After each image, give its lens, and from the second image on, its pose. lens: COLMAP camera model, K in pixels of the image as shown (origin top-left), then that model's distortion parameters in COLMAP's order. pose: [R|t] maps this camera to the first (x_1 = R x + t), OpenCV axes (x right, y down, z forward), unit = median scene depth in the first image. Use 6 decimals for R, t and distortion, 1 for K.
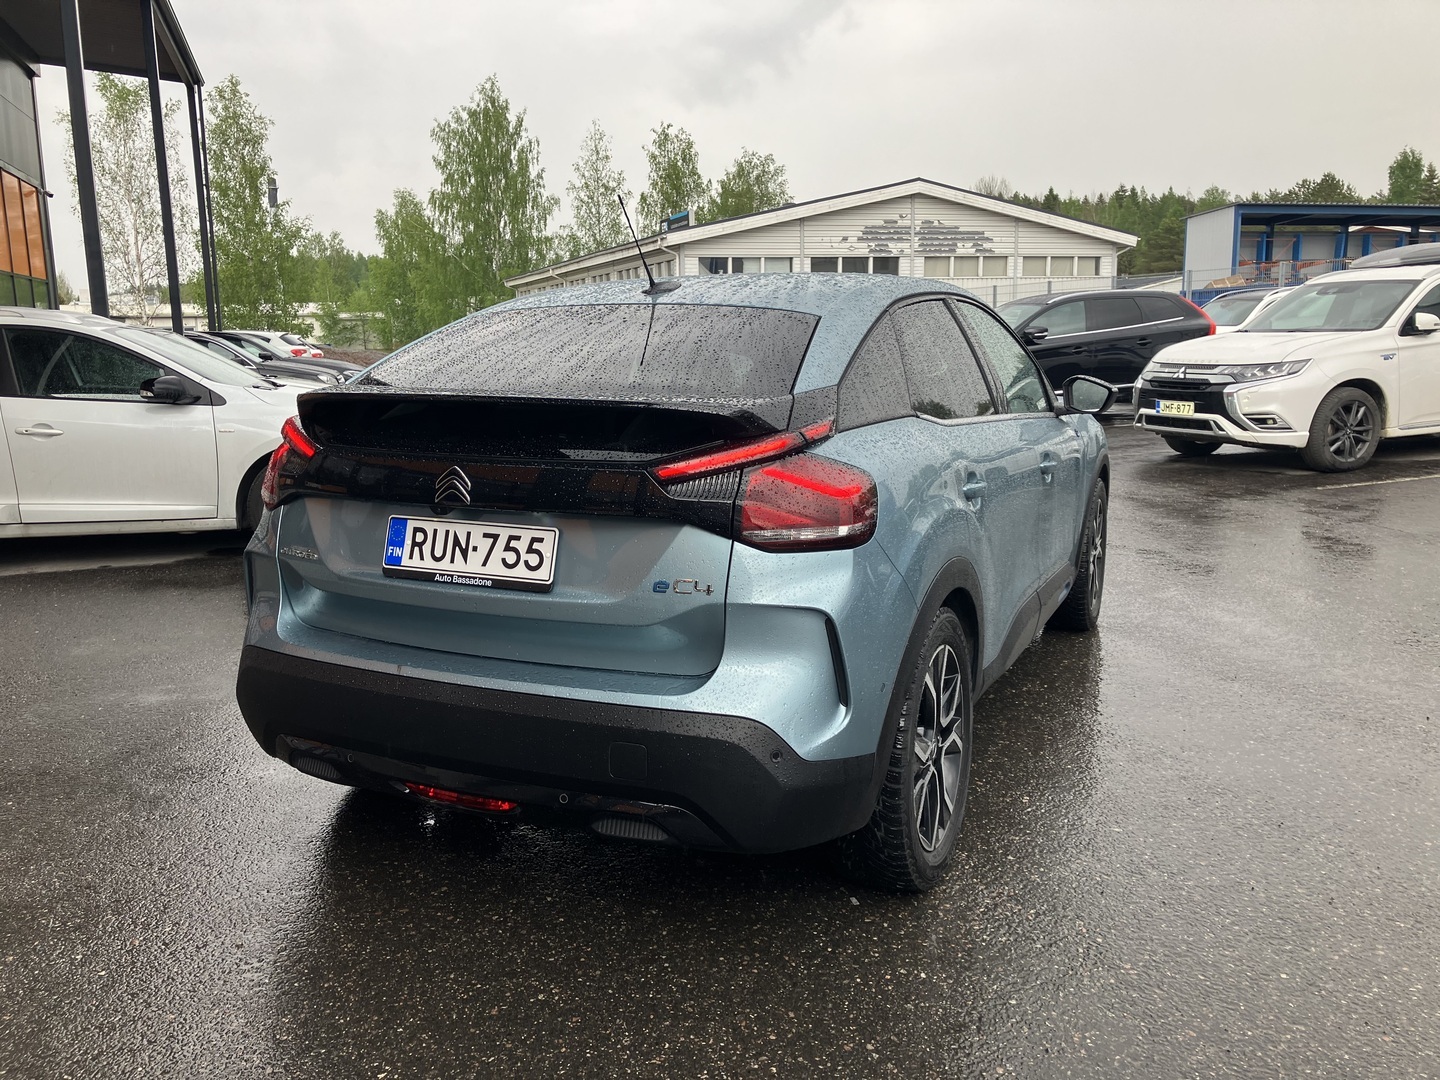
lens RADIAL K [[1175.1, 0, 693.4], [0, 1175.1, 538.9], [0, 0, 1]] dist [-0.012527, 0.007826]
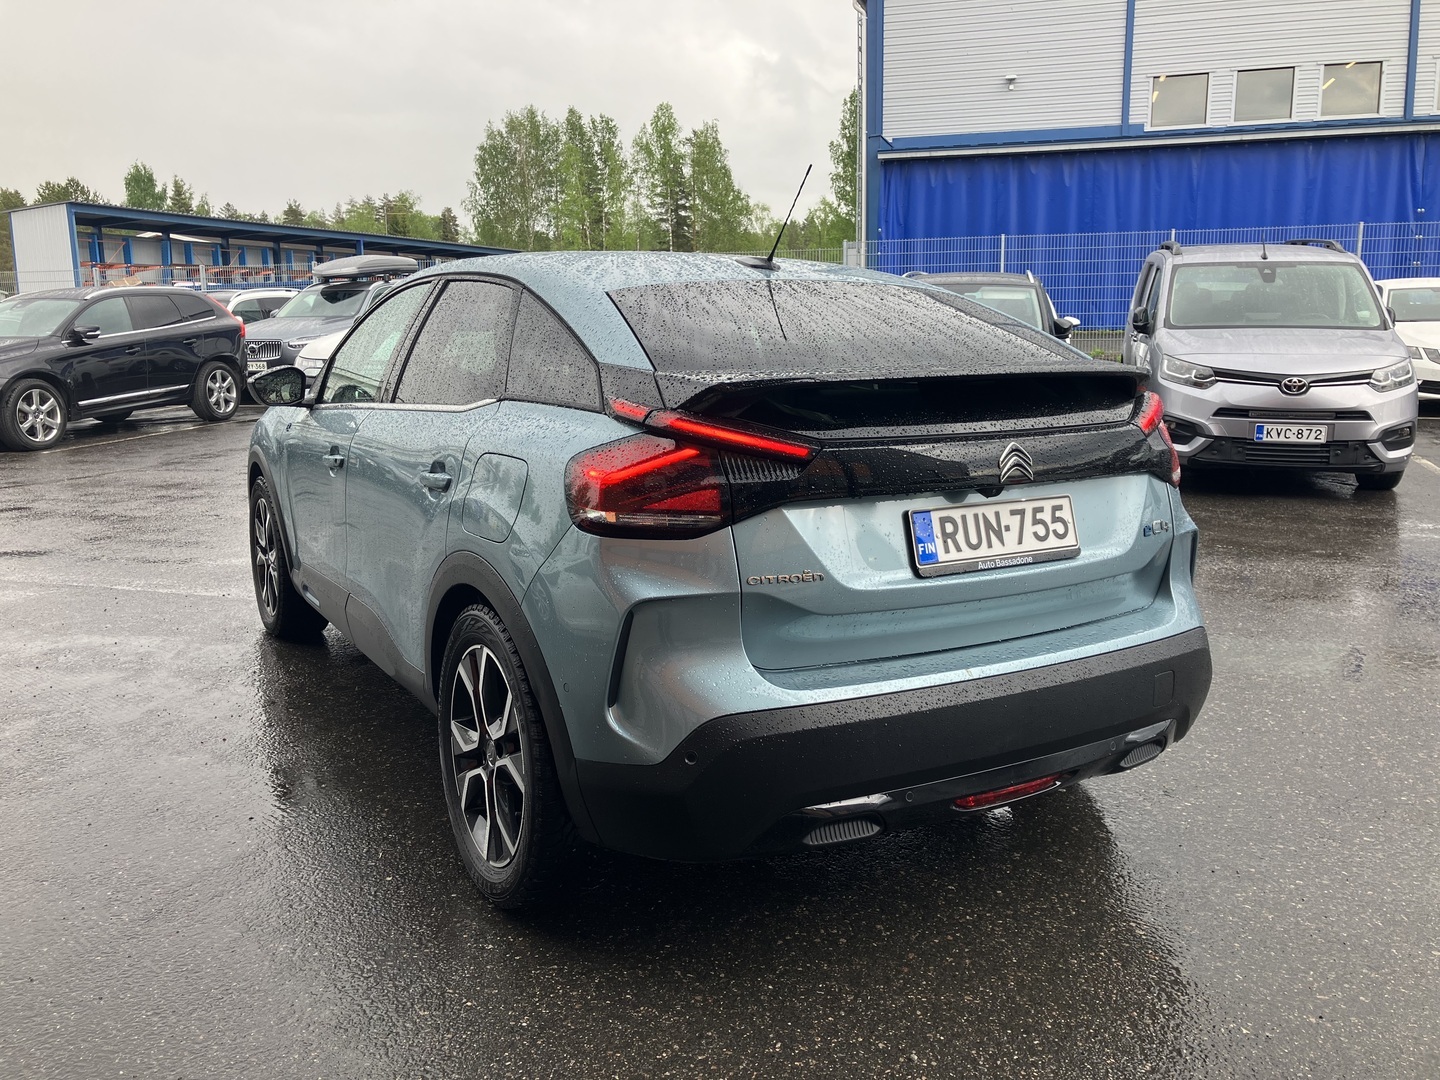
lens RADIAL K [[1175.1, 0, 693.4], [0, 1175.1, 538.9], [0, 0, 1]] dist [-0.012527, 0.007826]
pose [[0.559312, -0.139153, 0.817194, -0.075802], [0.142417, 0.987283, 0.070642, -0.005922], [-0.816632, 0.076872, 0.572017, 0.045527]]
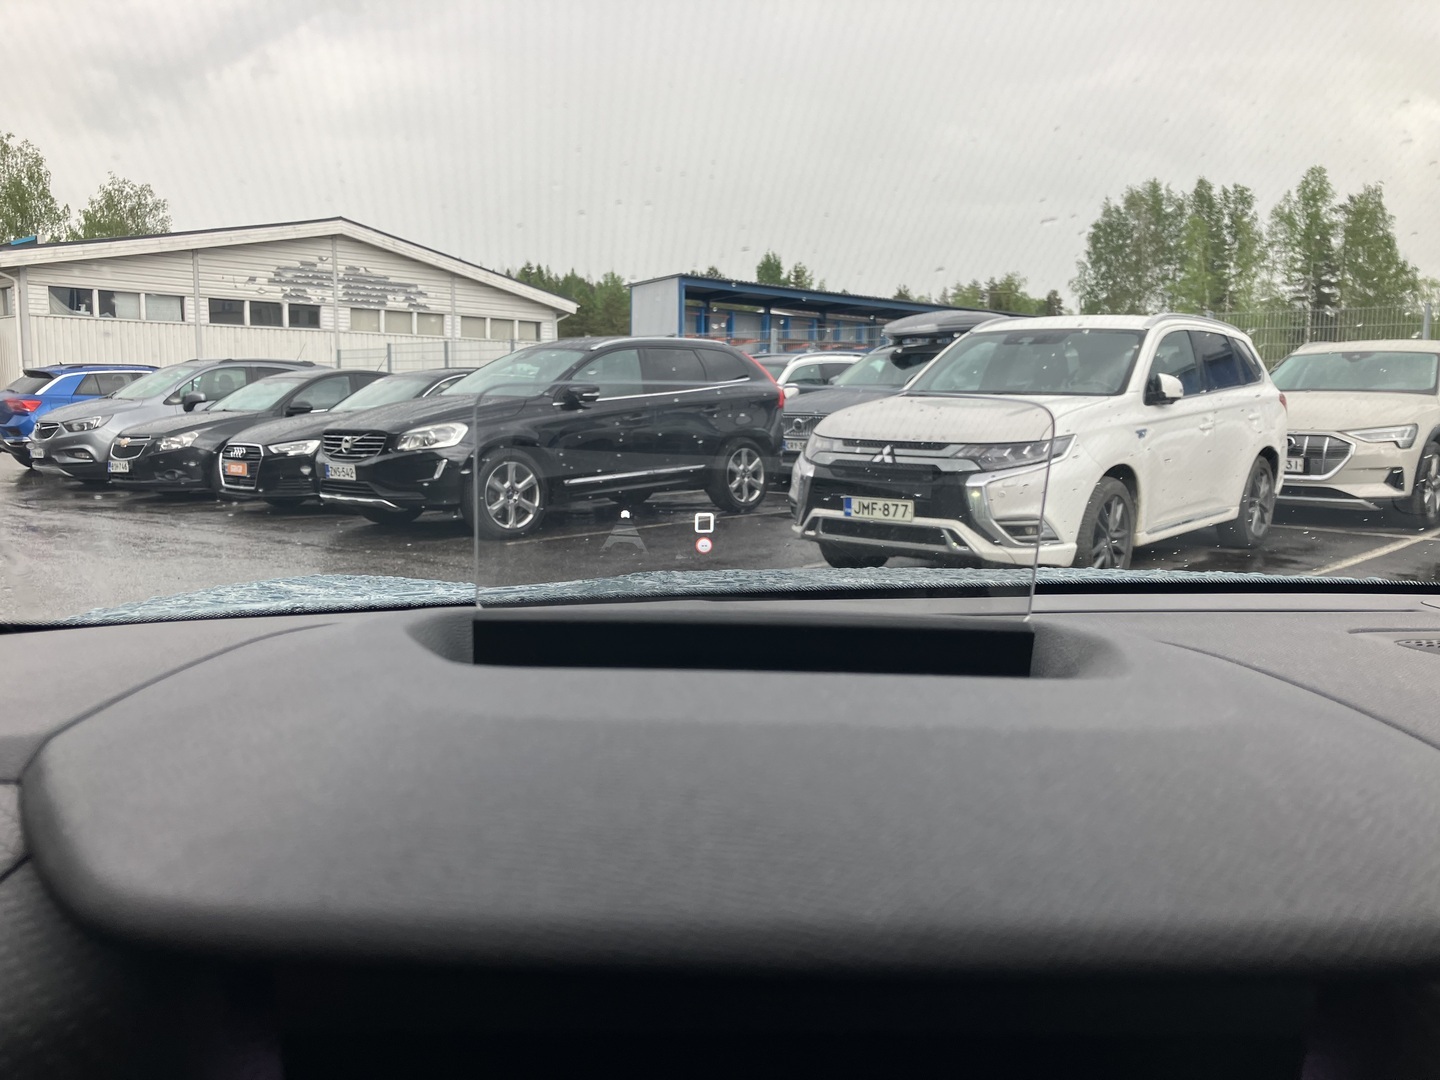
lens RADIAL K [[1175.4, 0, 737.2], [0, 1175.4, 534.5], [0, 0, 1]] dist [0.004754, 0.006506]
pose [[0.865953, -0.021562, 0.499661, 0.006552], [0.051796, 0.997564, -0.046718, -0.019557], [-0.497436, 0.066336, 0.864960, 0.132020]]
